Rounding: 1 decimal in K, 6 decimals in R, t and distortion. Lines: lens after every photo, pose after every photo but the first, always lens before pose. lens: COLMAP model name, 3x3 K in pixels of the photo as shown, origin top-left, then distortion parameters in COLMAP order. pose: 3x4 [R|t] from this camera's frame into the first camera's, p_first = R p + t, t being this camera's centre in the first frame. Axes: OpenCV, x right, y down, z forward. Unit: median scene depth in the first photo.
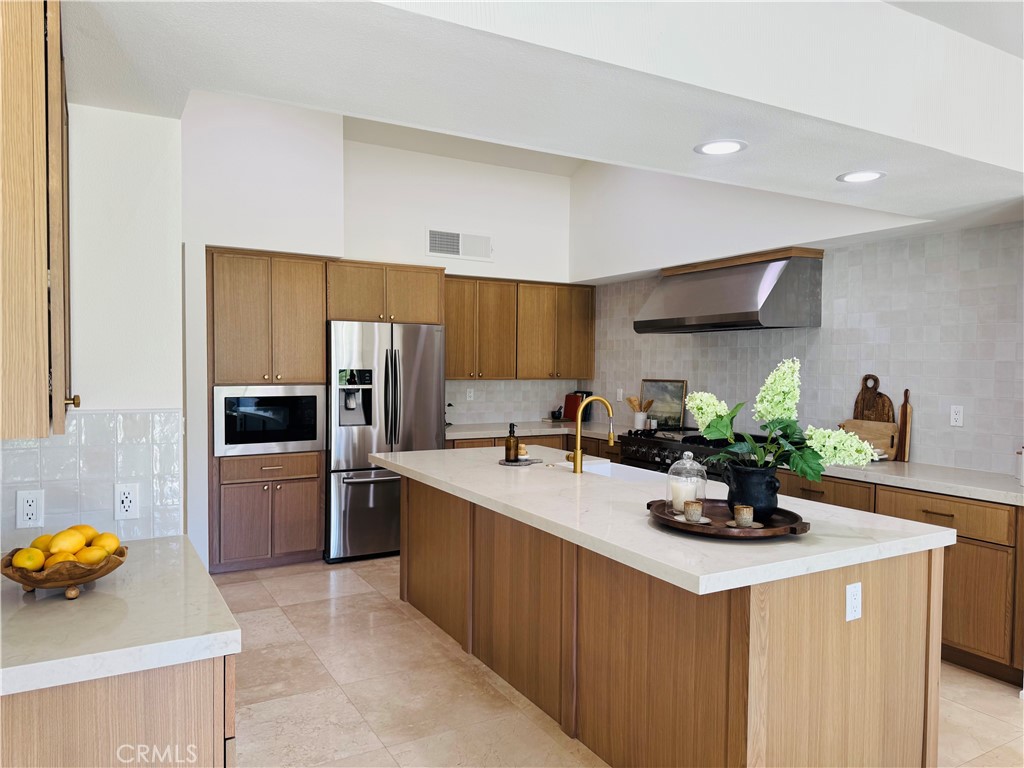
lens RADIAL K [[727.1, 0, 512.0], [0, 727.1, 384.0], [0, 0, 1]] dist [0.063931, -0.088428]
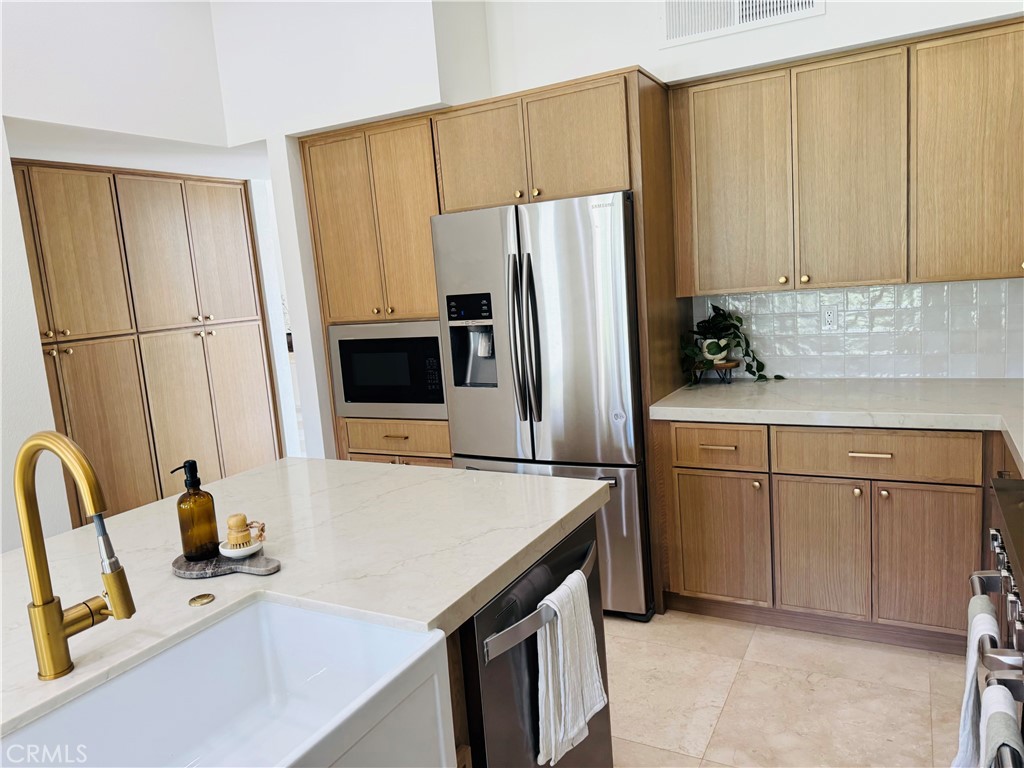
lens RADIAL K [[727.1, 0, 512.0], [0, 727.1, 384.0], [0, 0, 1]] dist [0.063931, -0.088428]
pose [[0.522160, 0.075958, -0.849458, 0.314455], [0.058170, 0.990534, 0.124330, -0.018908], [0.850861, -0.114333, 0.512799, 0.712124]]
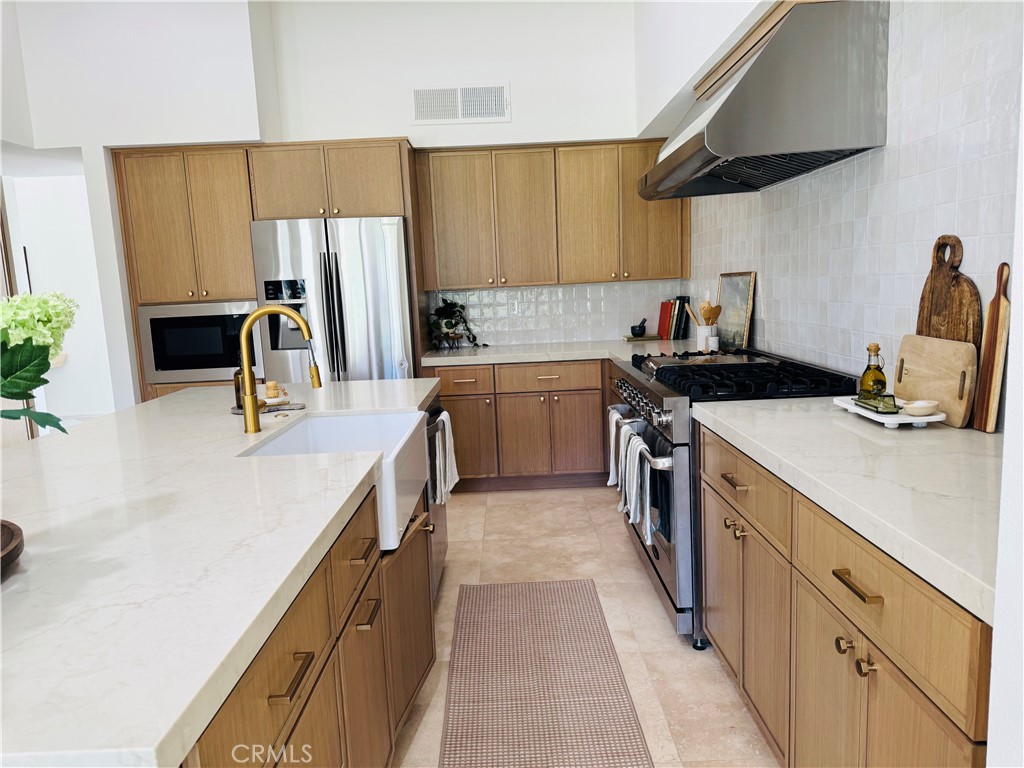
lens RADIAL K [[720.7, 0, 512.6], [0, 720.7, 392.6], [0, 0, 1]] dist [0.186697, -0.376212]
pose [[0.867897, 0.026175, -0.496054, 0.415961], [0.038468, 0.992070, 0.119651, 0.016116], [0.495252, -0.122927, 0.860008, 0.401267]]
